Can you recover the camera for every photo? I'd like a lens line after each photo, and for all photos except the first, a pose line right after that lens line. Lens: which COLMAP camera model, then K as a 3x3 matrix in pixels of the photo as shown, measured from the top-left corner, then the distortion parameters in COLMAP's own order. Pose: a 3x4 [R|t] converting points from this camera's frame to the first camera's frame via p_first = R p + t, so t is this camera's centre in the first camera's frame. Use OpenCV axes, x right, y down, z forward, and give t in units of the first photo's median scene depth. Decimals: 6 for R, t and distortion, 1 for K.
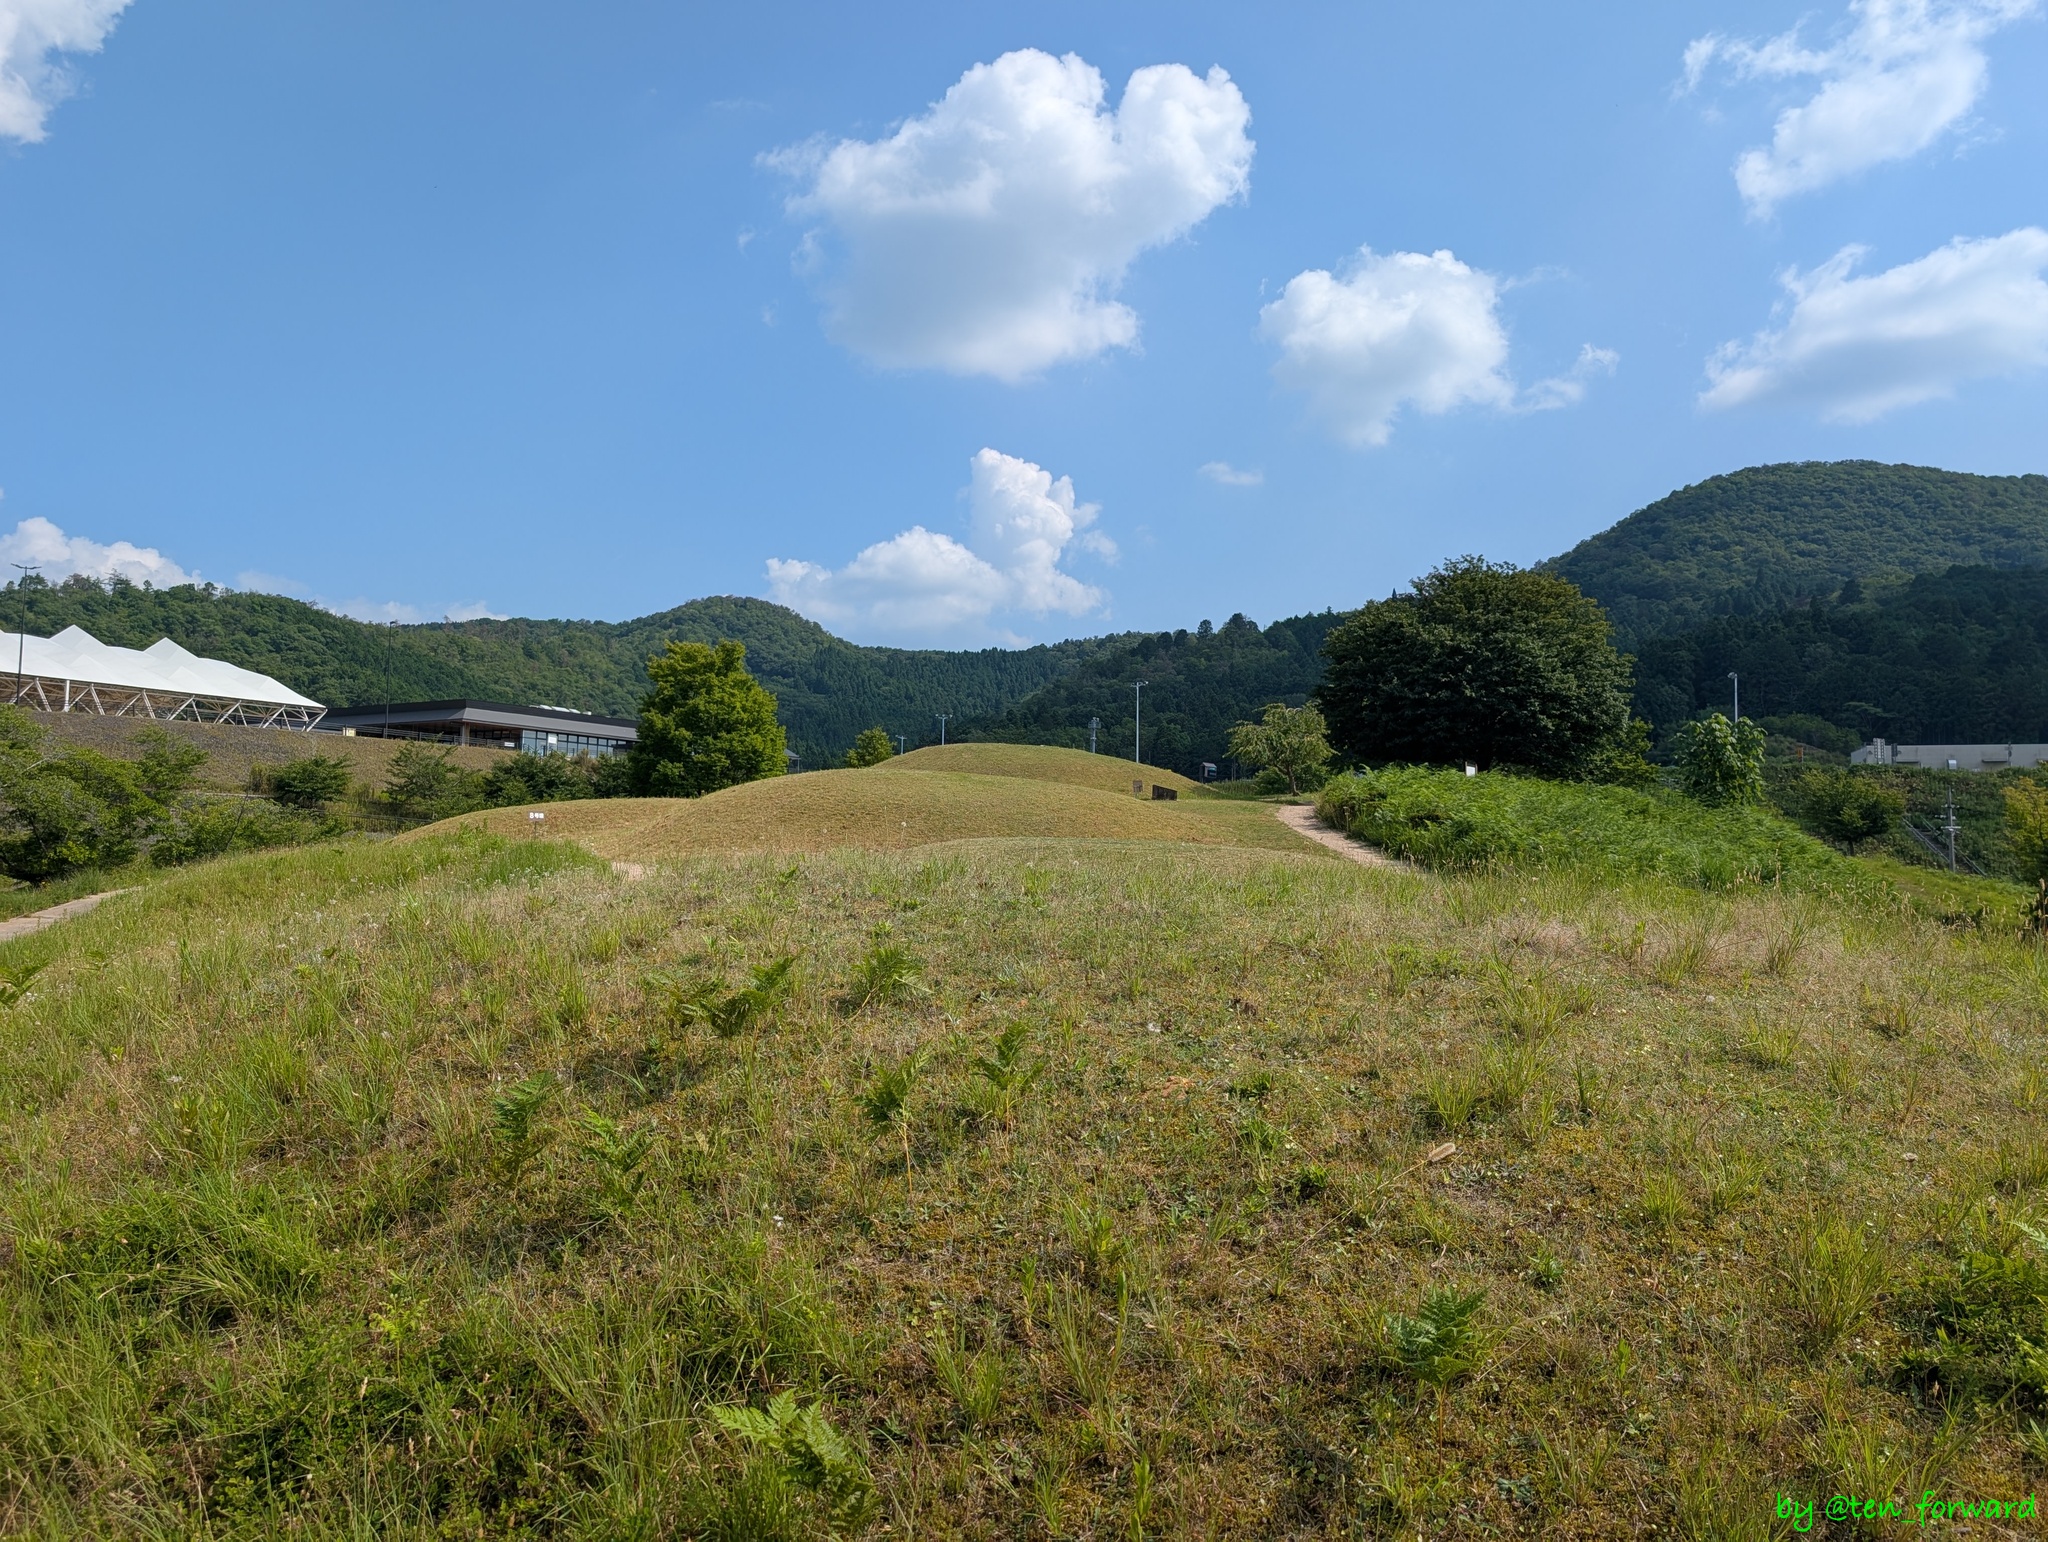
lens RADIAL K [[1485.1, 0, 1022.5], [0, 1485.1, 778.5], [0, 0, 1]] dist [0.038215, -0.041606]
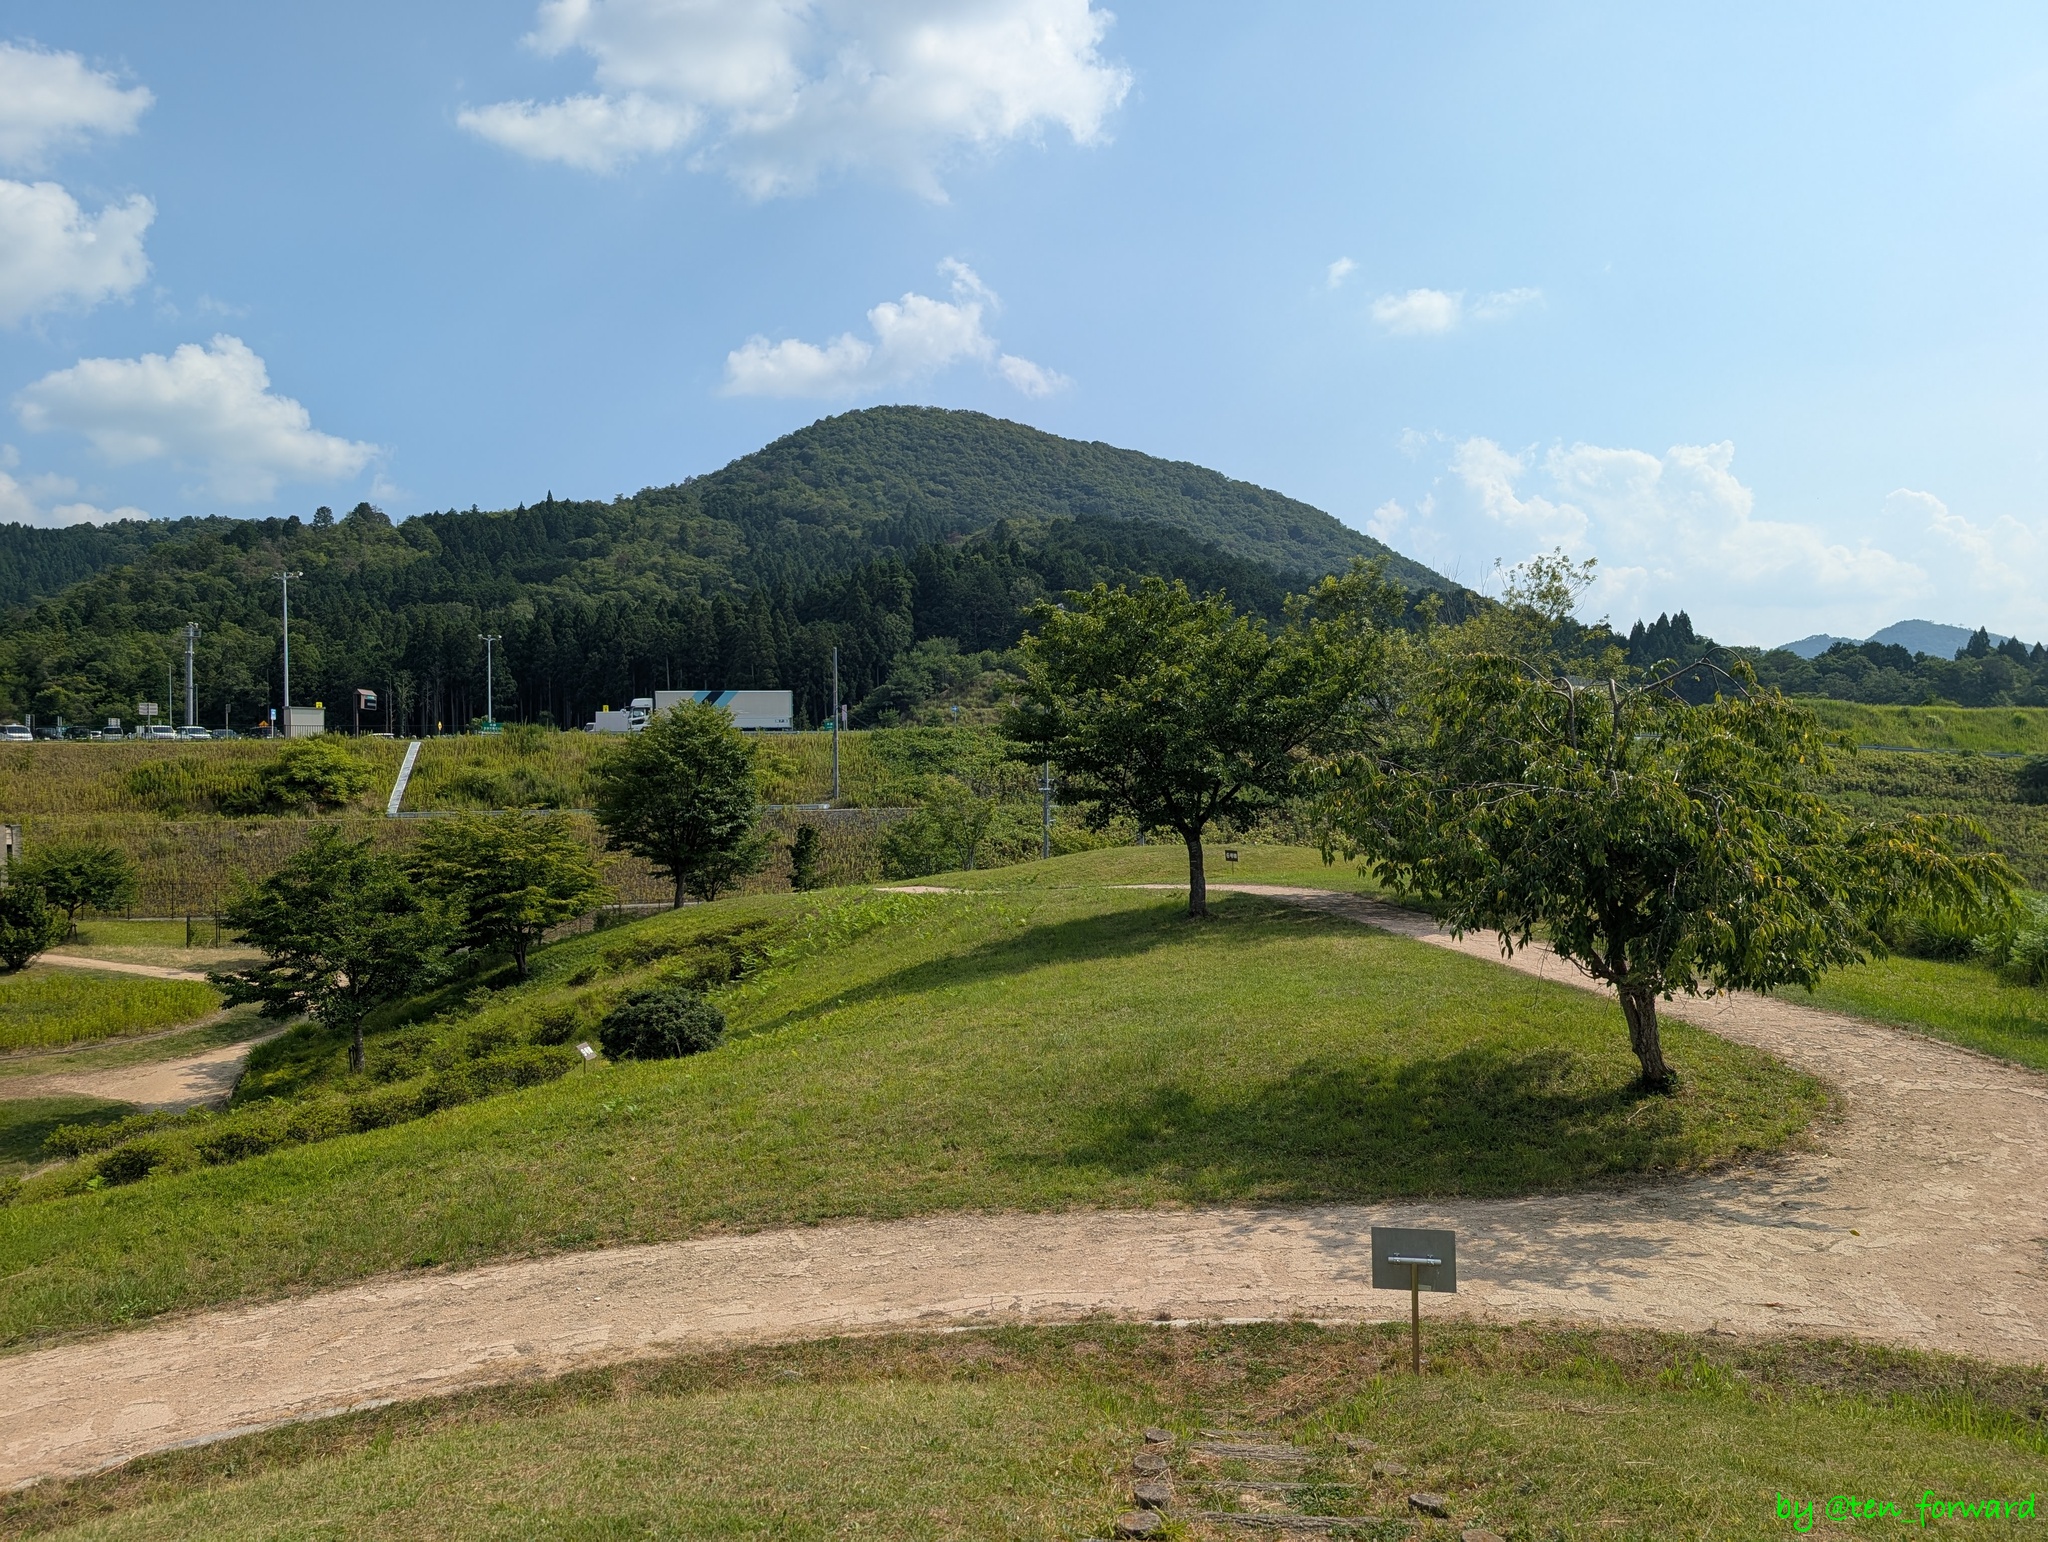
lens RADIAL K [[1471.9, 0, 1013.6], [0, 1471.9, 816.8], [0, 0, 1]] dist [0.032143, -0.049604]
pose [[0.843757, -0.030070, 0.535882, 0.000428], [-0.014261, 0.996821, 0.078389, -0.005602], [-0.536535, -0.073784, 0.840646, 0.109977]]
